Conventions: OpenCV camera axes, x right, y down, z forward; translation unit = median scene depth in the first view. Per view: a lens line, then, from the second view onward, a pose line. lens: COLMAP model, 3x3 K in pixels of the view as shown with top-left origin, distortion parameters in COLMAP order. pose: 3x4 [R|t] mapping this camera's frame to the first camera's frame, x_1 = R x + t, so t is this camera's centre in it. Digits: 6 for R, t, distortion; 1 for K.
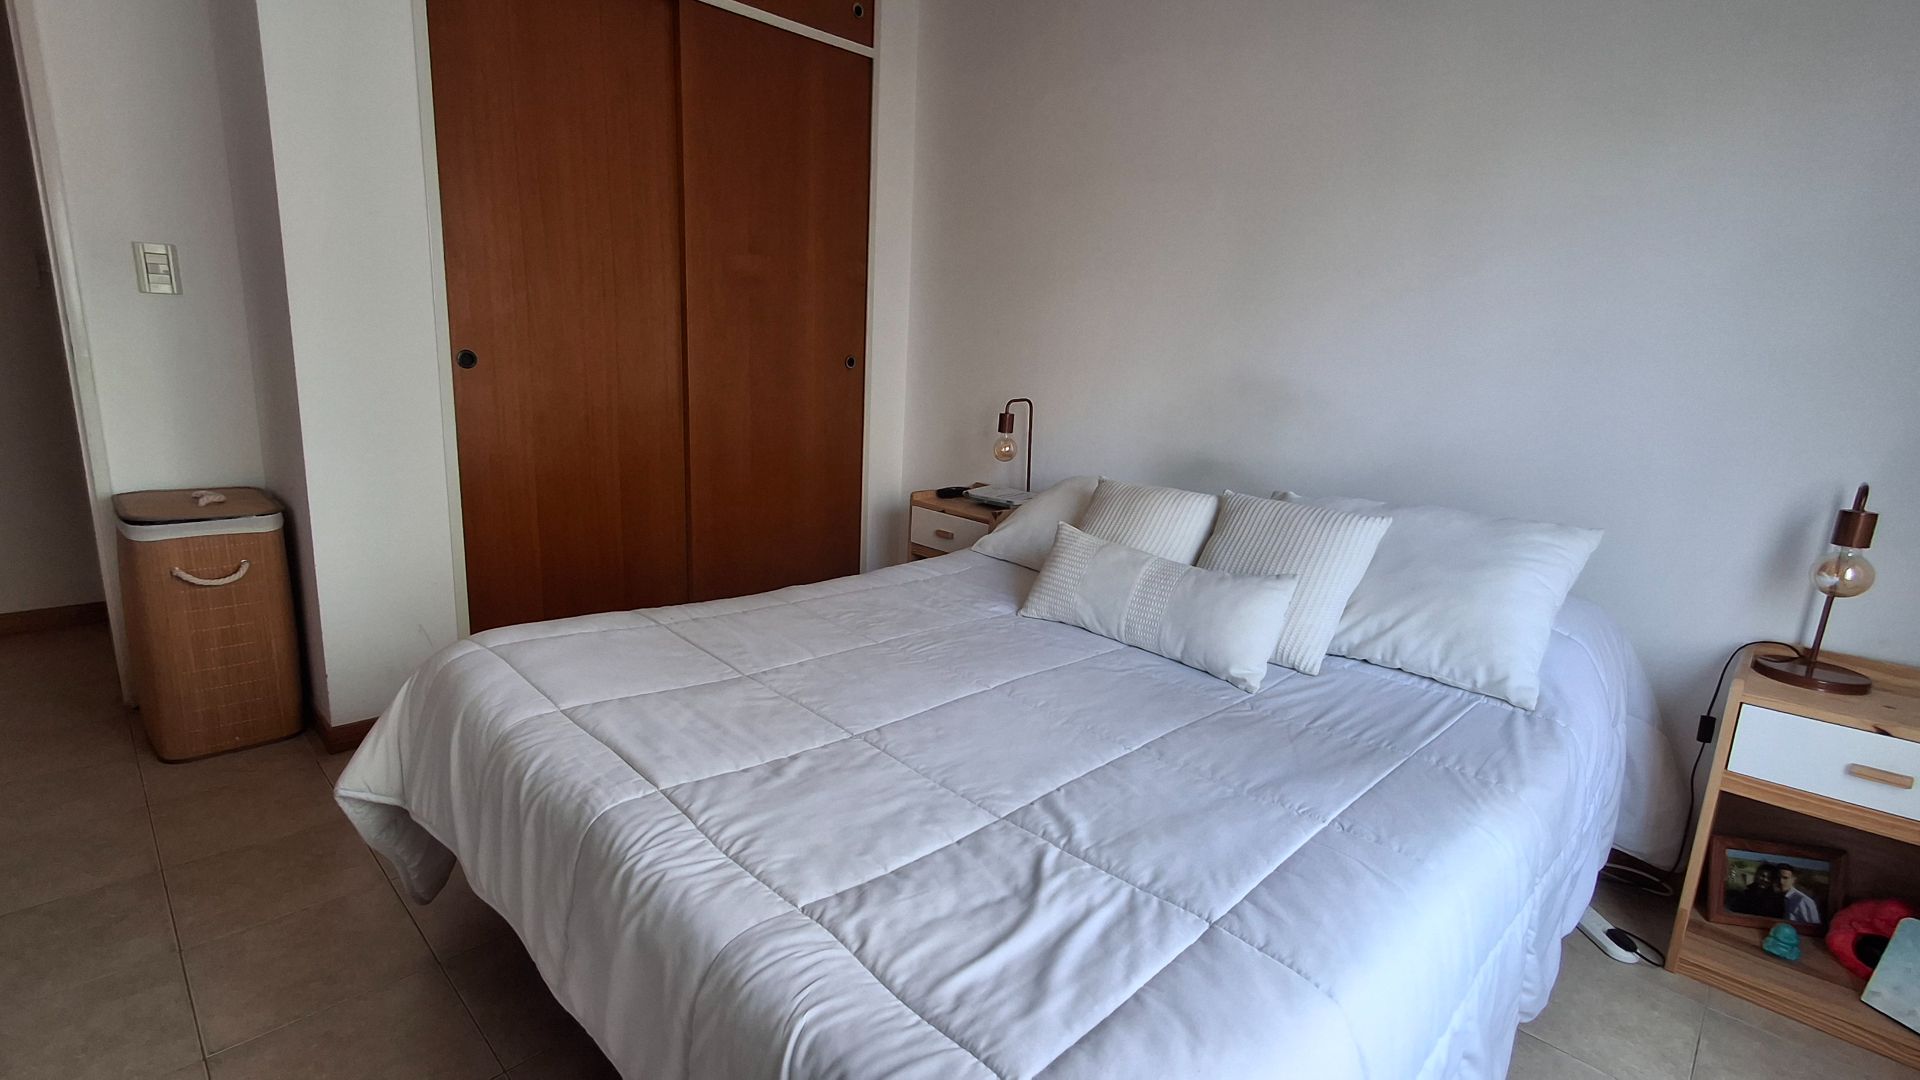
lens RADIAL K [[879.9, 0, 971.1], [0, 879.9, 533.4], [0, 0, 1]] dist [-0.003990, -0.000326]
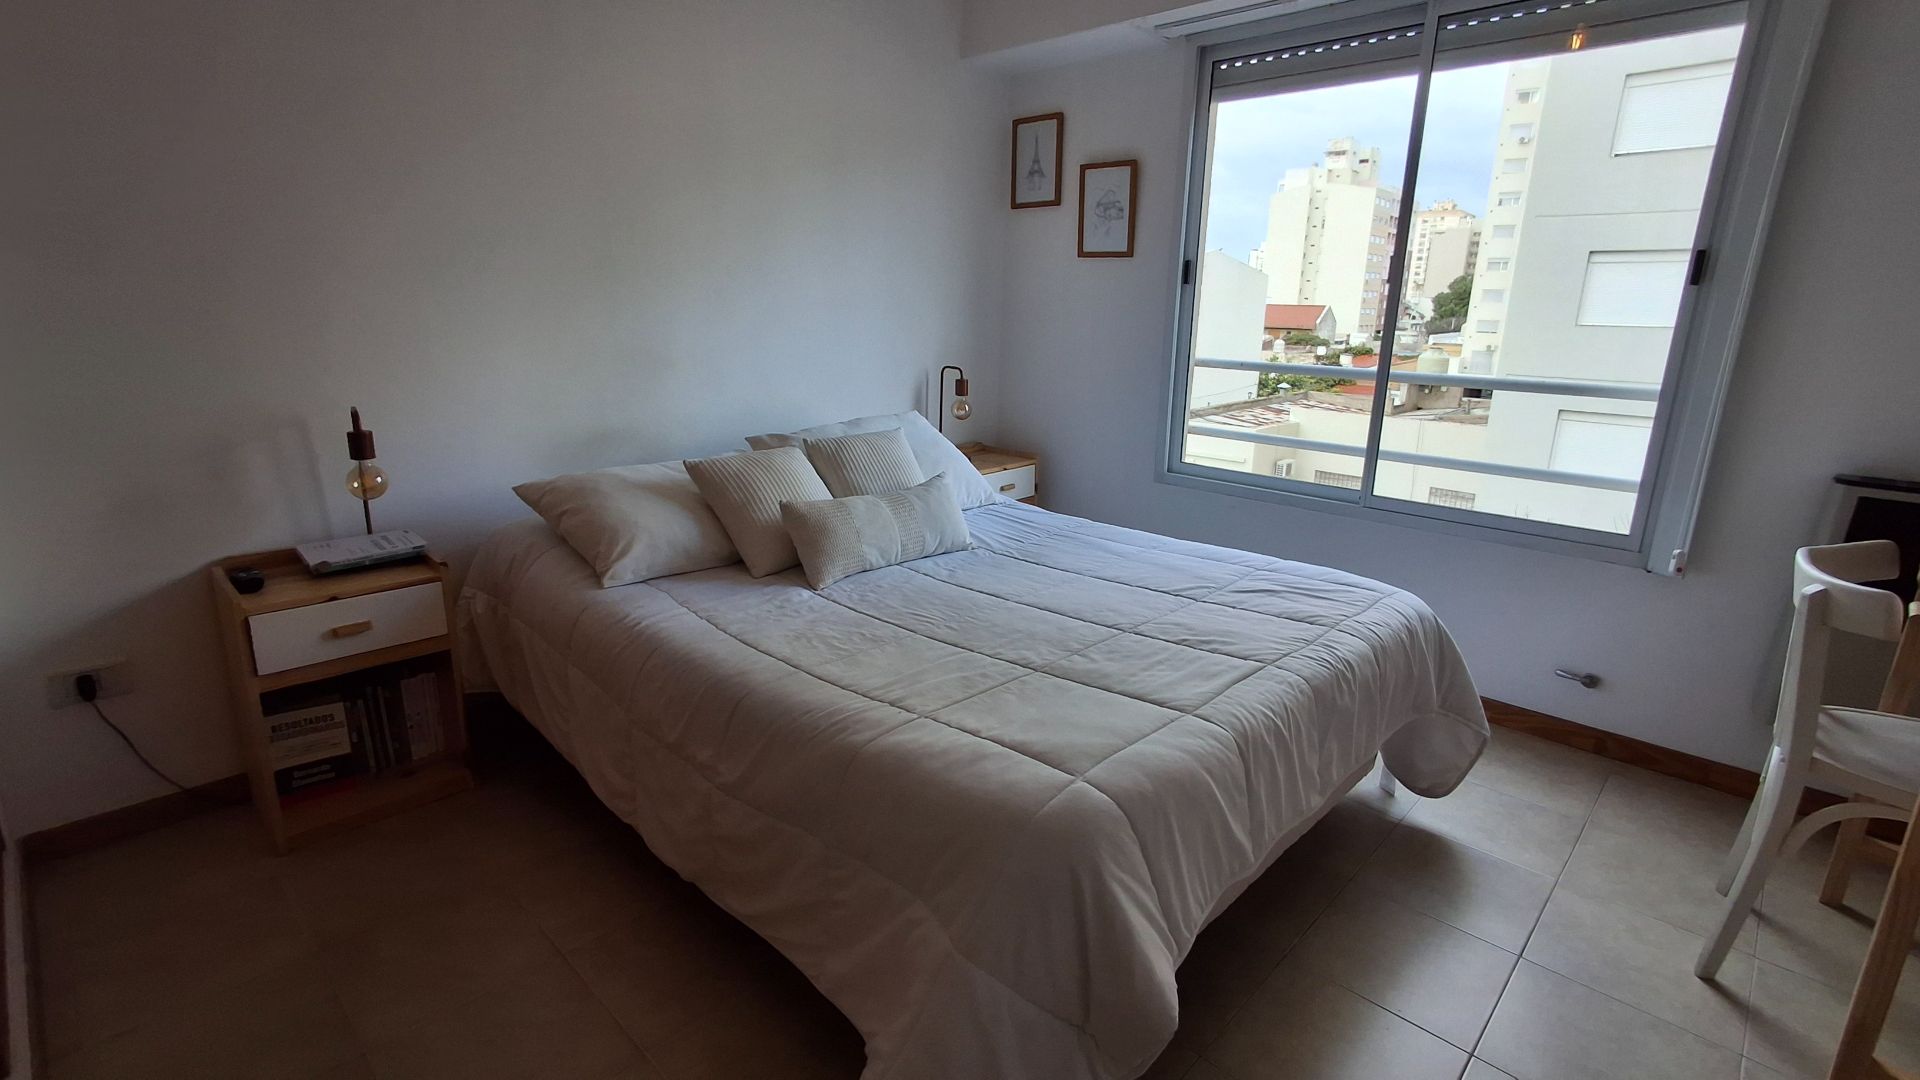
lens RADIAL K [[879.9, 0, 969.8], [0, 879.9, 548.3], [0, 0, 1]] dist [-0.003990, -0.000326]
pose [[-0.021112, -0.312396, 0.949717, -1.263043], [0.194994, 0.930400, 0.310376, -0.331357], [-0.980577, 0.191742, 0.041273, 1.051005]]
